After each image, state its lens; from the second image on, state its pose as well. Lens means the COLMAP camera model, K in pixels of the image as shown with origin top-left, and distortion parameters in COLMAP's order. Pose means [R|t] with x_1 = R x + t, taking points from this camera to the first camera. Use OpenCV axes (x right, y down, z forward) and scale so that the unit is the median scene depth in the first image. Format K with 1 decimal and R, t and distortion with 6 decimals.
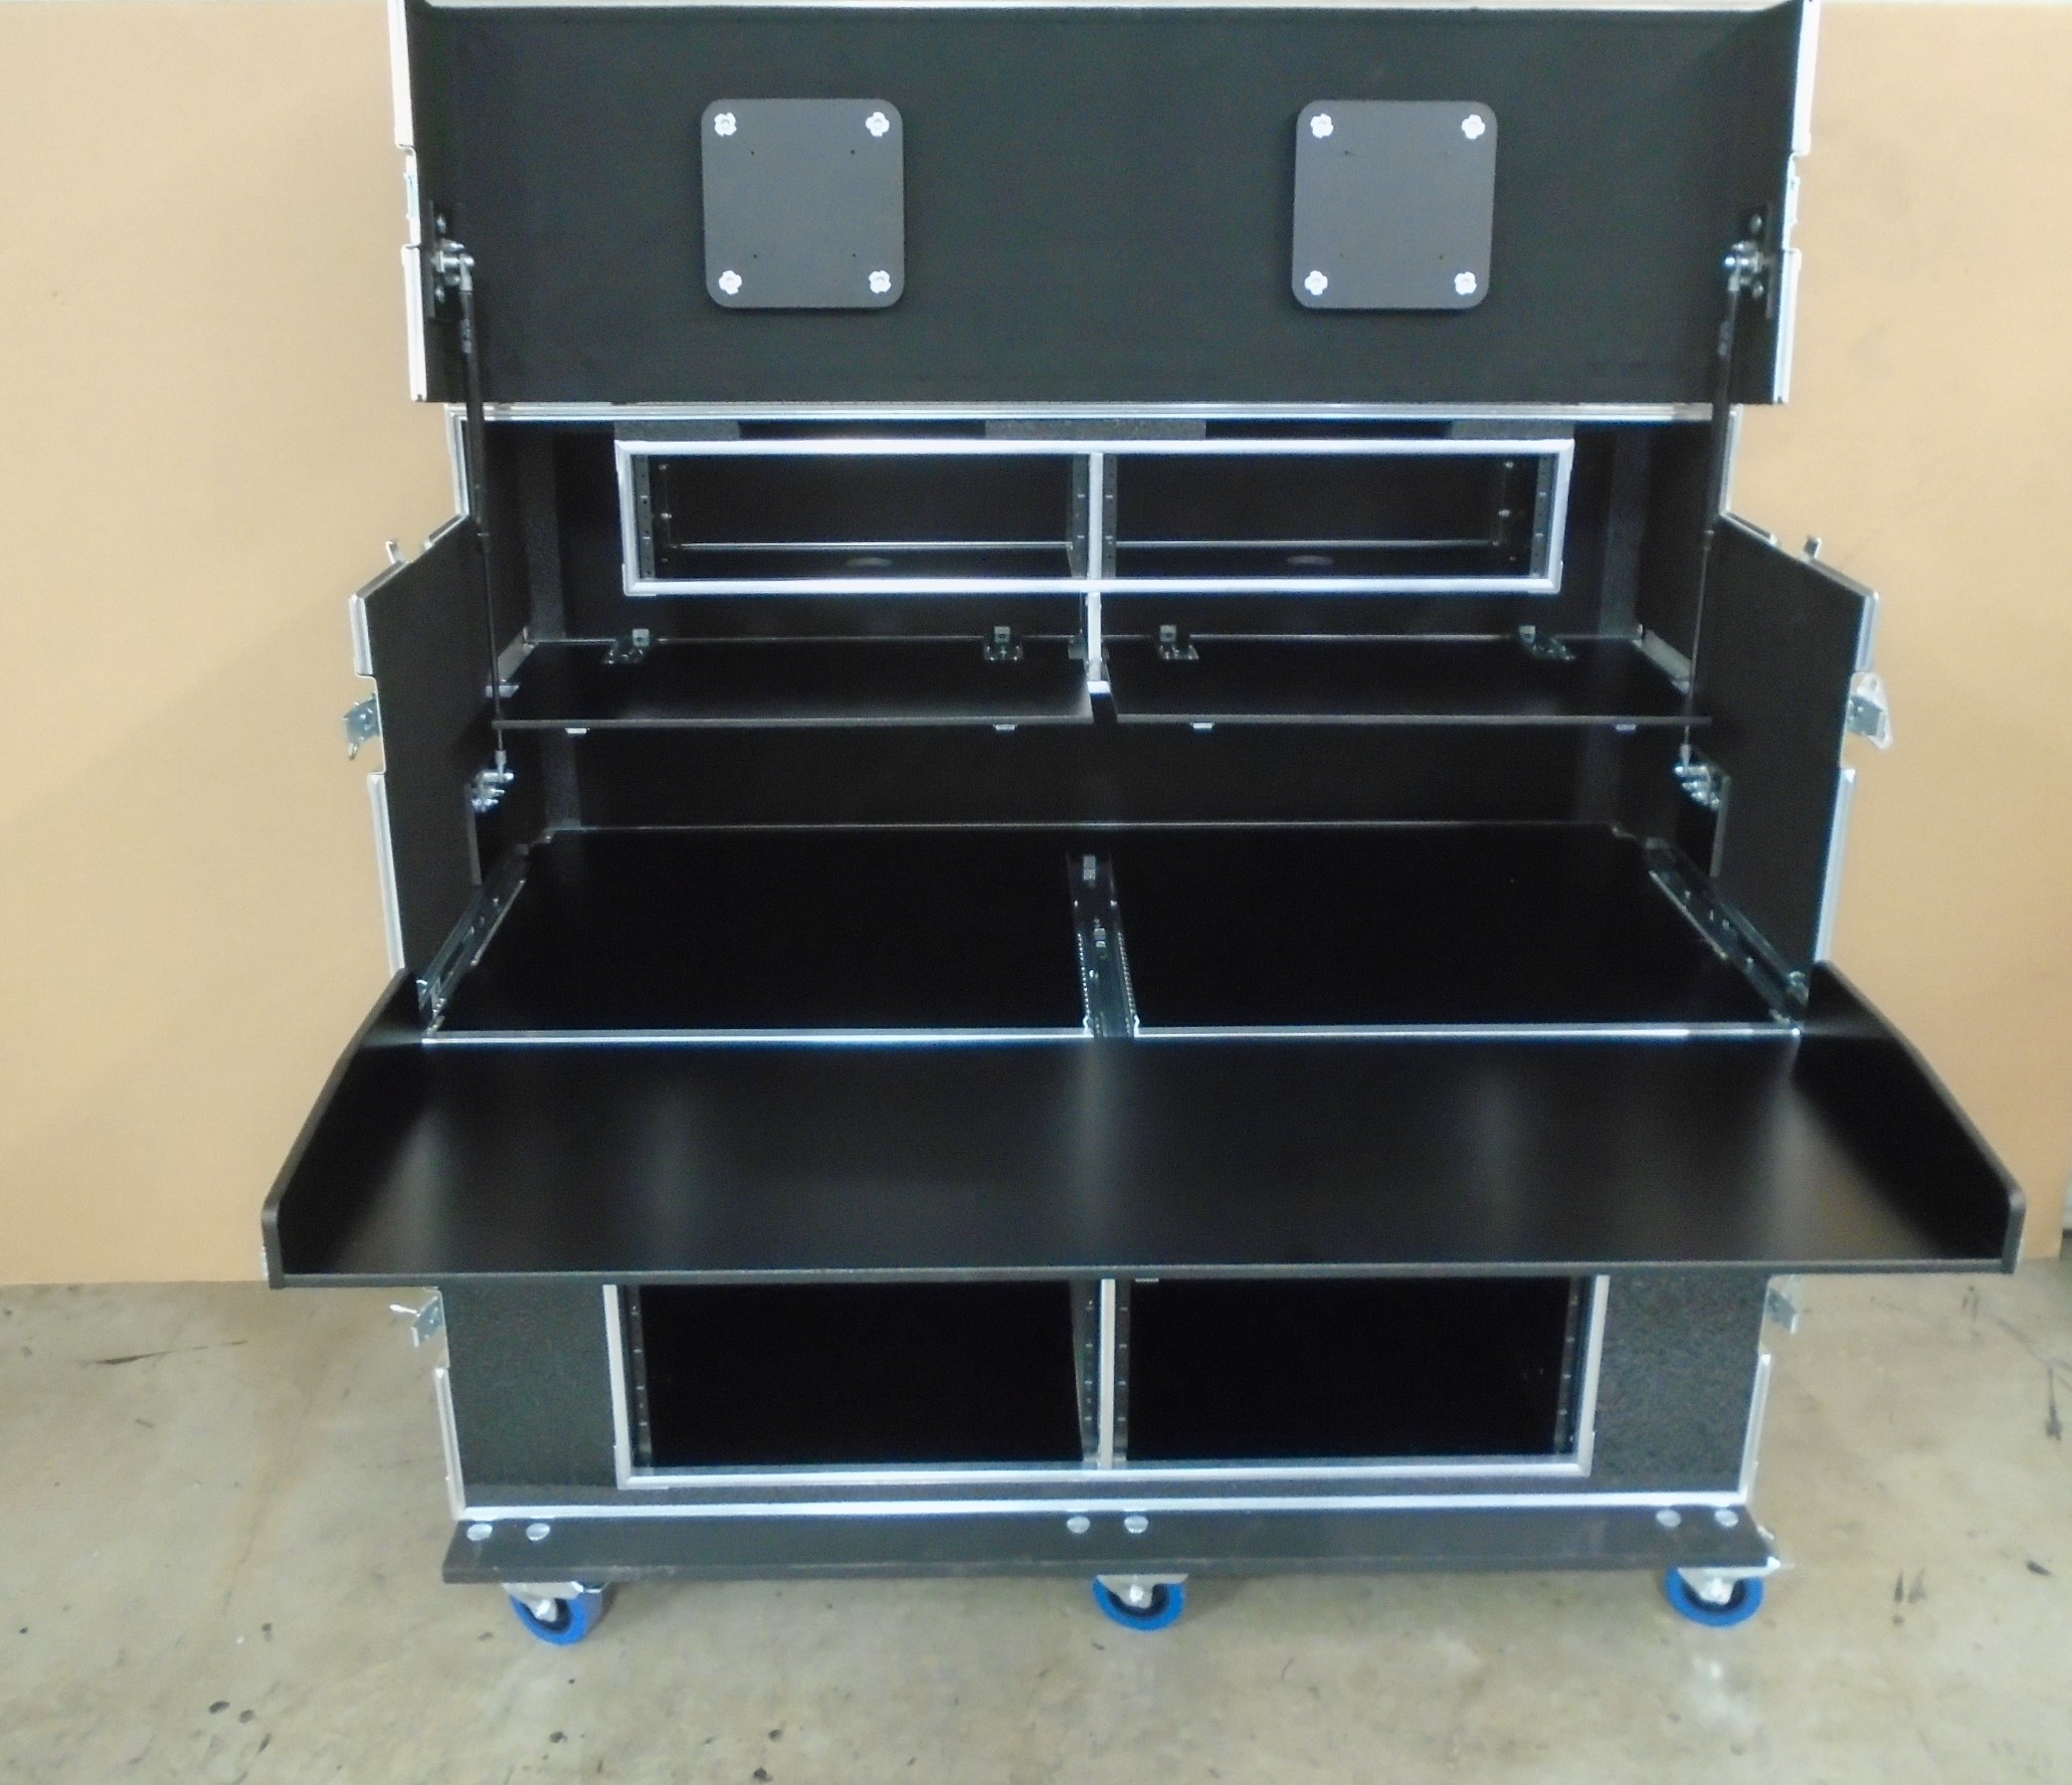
lens RADIAL K [[2169.4, 0, 1030.6], [0, 2169.4, 938.0], [0, 0, 1]] dist [-0.003485, -0.030168]
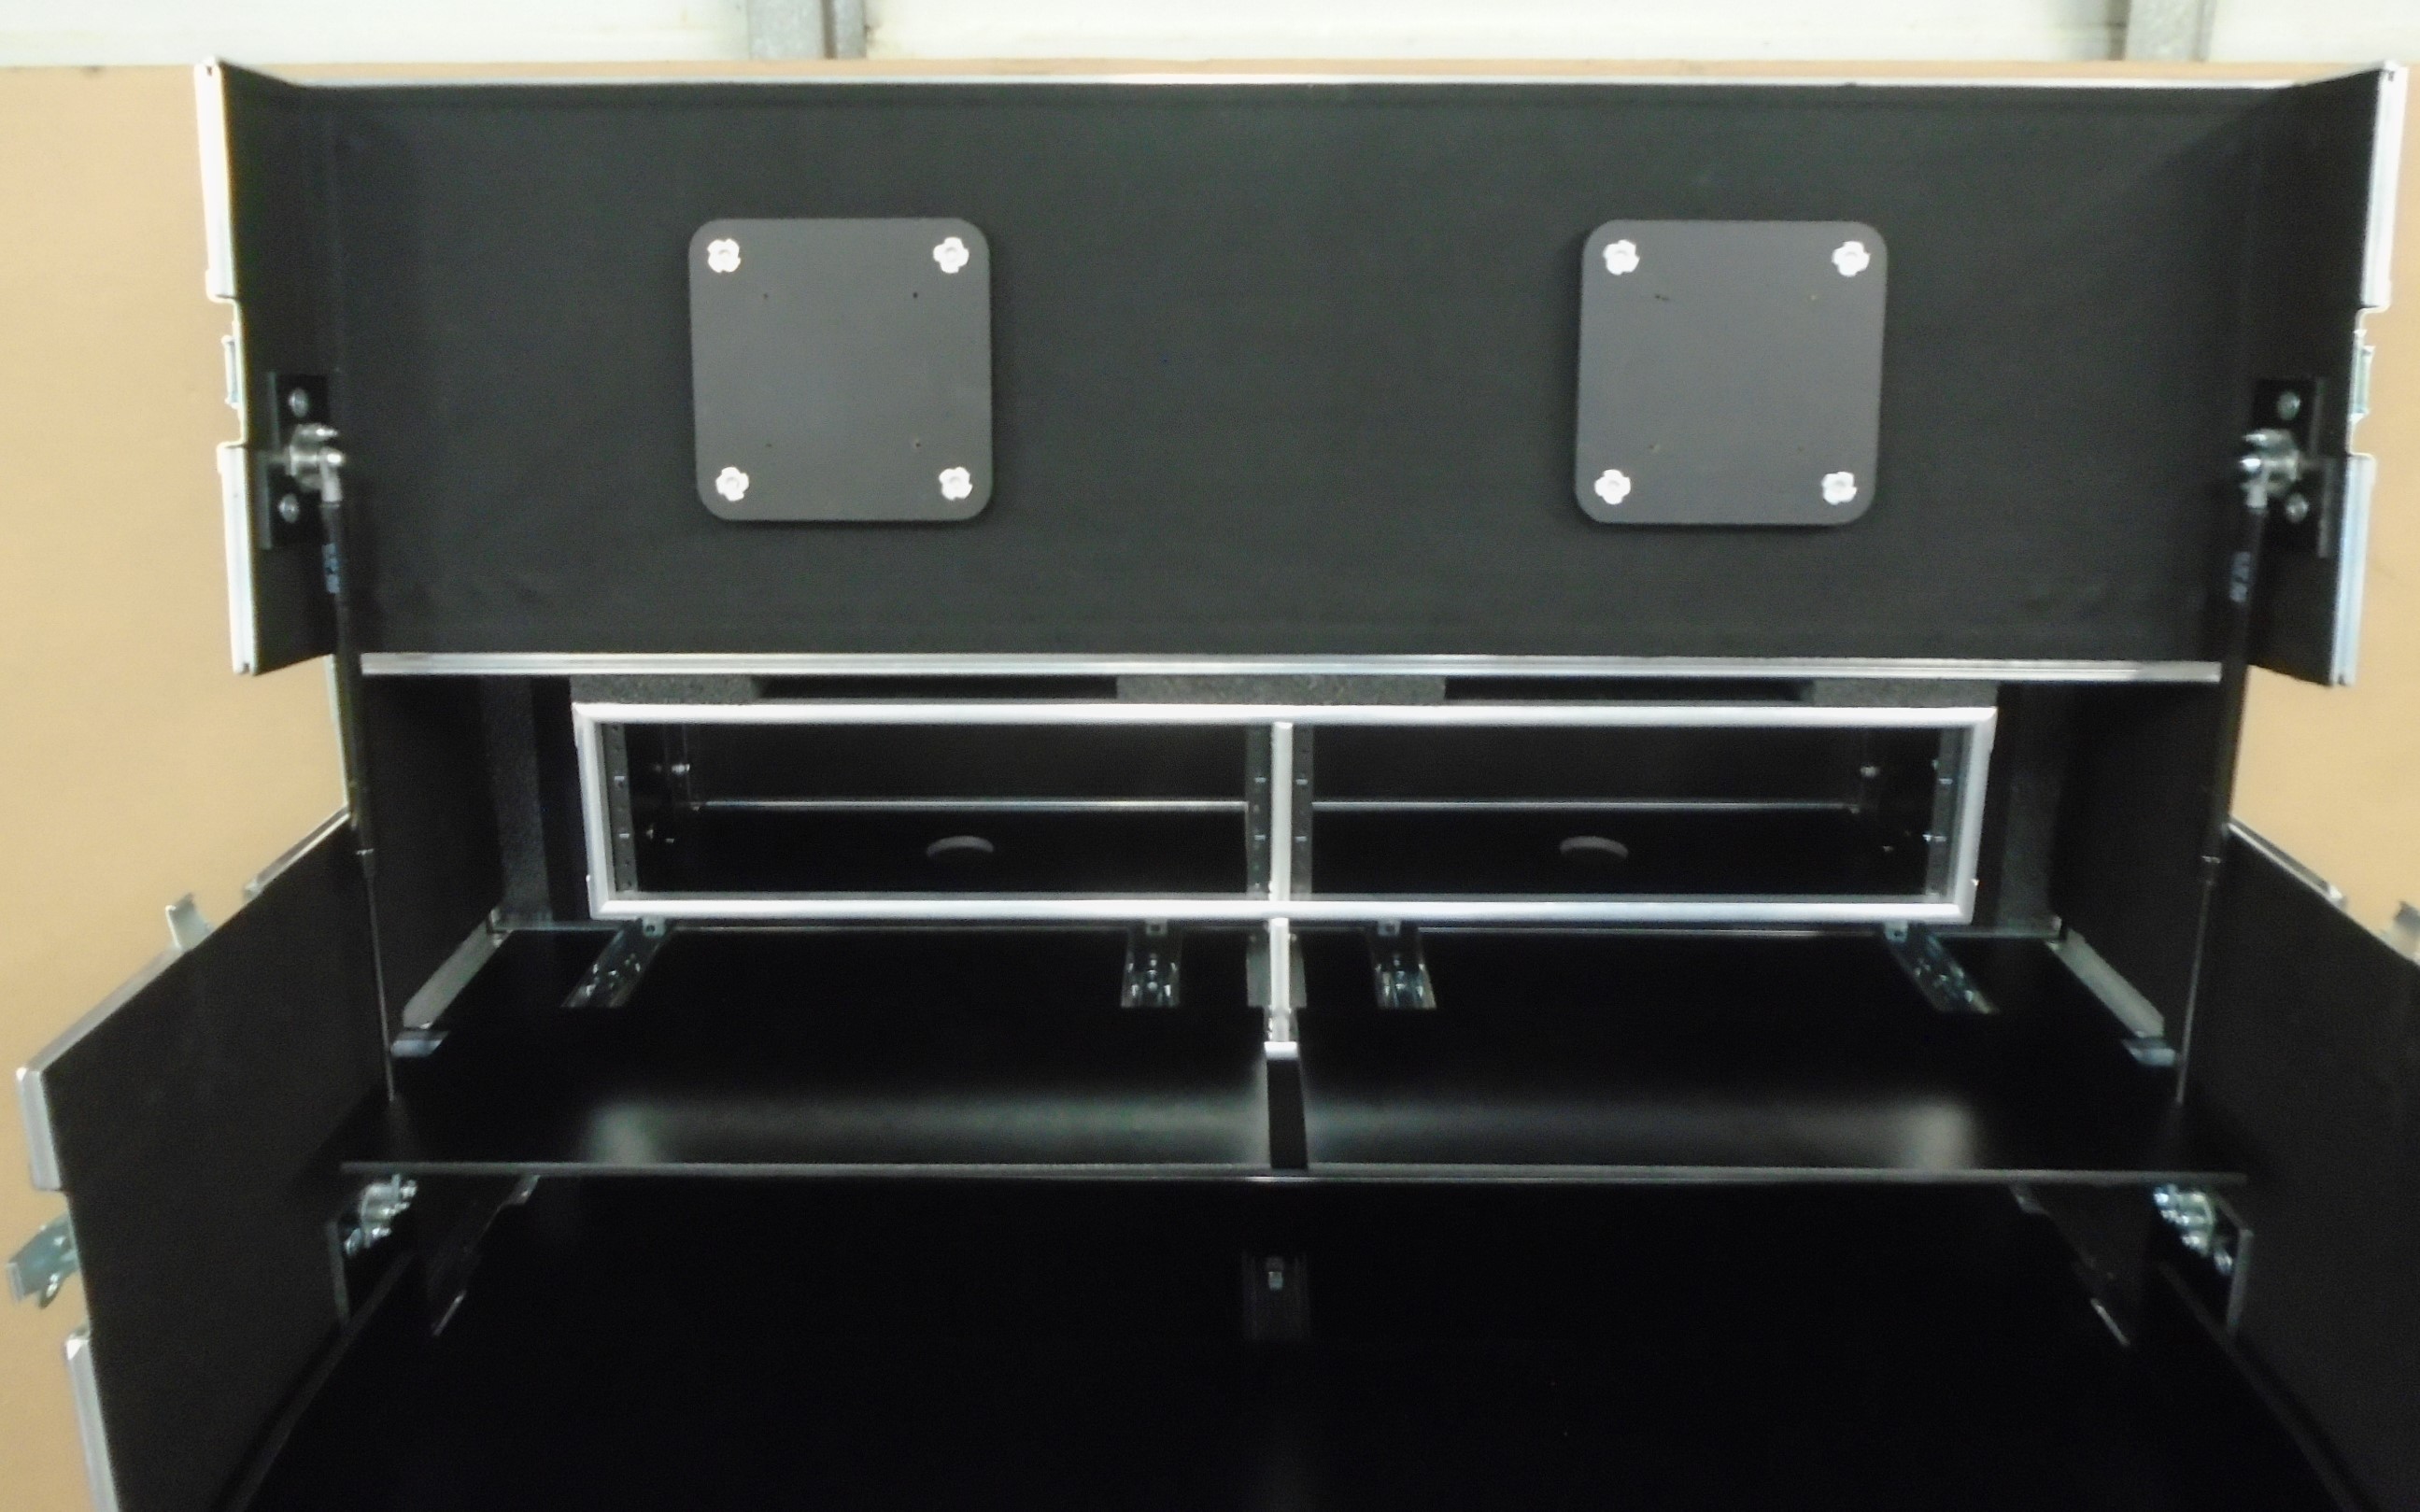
lens RADIAL K [[2143.7, 0, 1210.0], [0, 2143.7, 756.0], [0, 0, 1]] dist [-0.020932, 0.001301]
pose [[0.999790, 0.003983, -0.020103, 0.022078], [-0.005536, 0.996954, -0.077799, -0.166742], [0.019732, 0.077894, 0.996766, 0.348524]]
